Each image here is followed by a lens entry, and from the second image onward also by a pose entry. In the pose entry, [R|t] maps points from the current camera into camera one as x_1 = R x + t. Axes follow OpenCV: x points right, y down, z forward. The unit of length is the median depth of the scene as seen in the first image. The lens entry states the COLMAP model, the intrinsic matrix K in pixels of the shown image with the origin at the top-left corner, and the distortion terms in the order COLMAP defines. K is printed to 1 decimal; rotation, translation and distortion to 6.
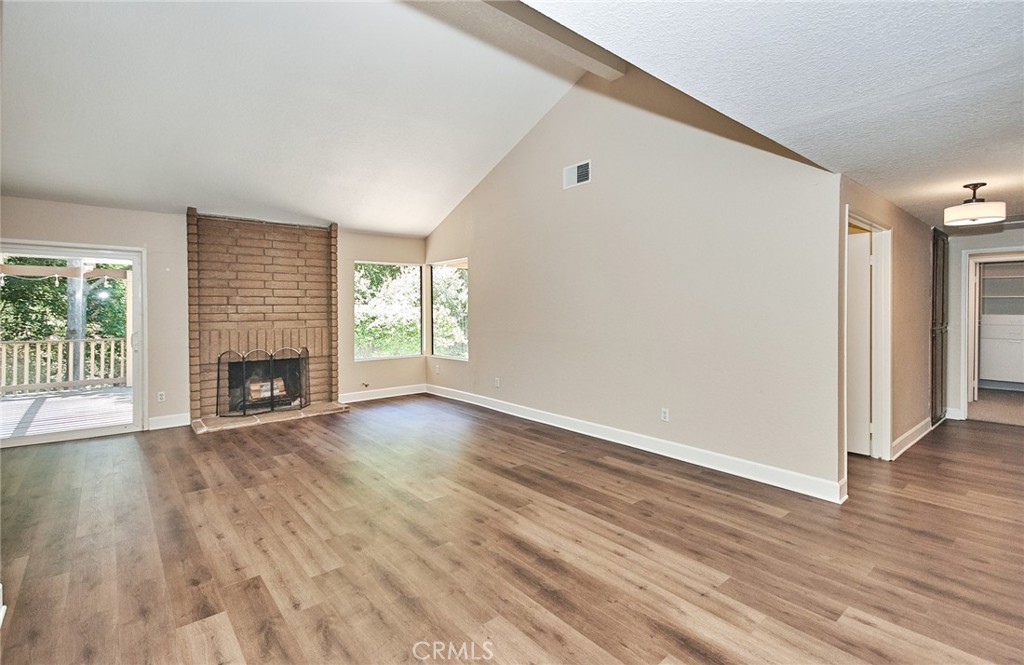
lens RADIAL K [[471.1, 0, 505.1], [0, 471.1, 310.6], [0, 0, 1]] dist [0.022109, 0.000101]
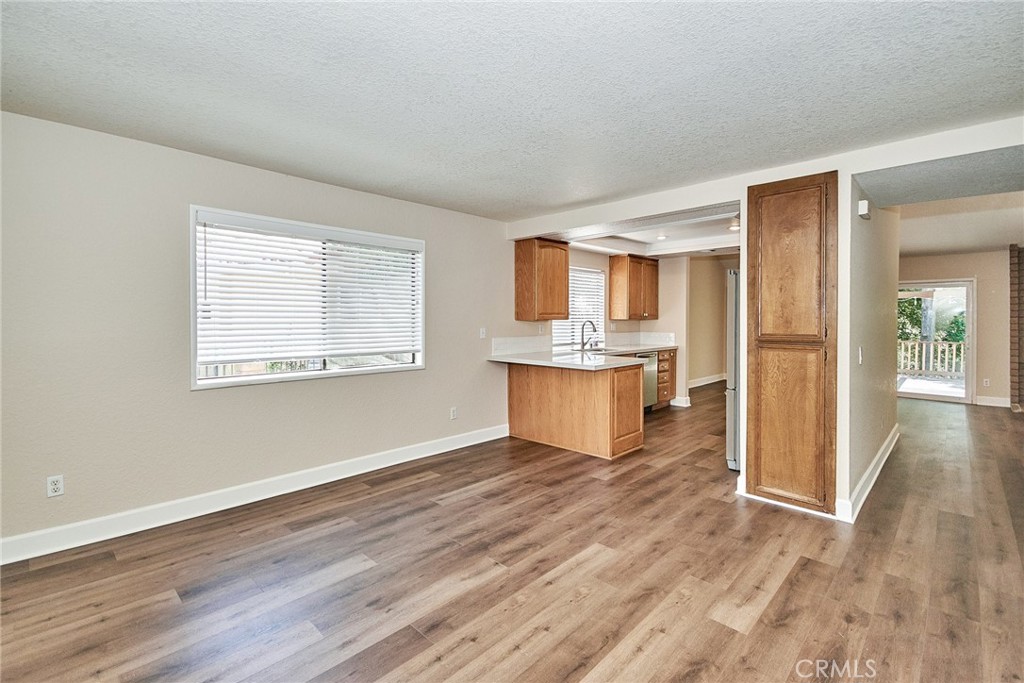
lens RADIAL K [[452.9, 0, 516.6], [0, 452.9, 322.0], [0, 0, 1]] dist [0.010610, -0.007040]
pose [[0.107656, 0.006981, -0.994164, 0.420268], [-0.007402, 0.999953, 0.006220, 0.003612], [0.994161, 0.006689, 0.107702, -0.477557]]
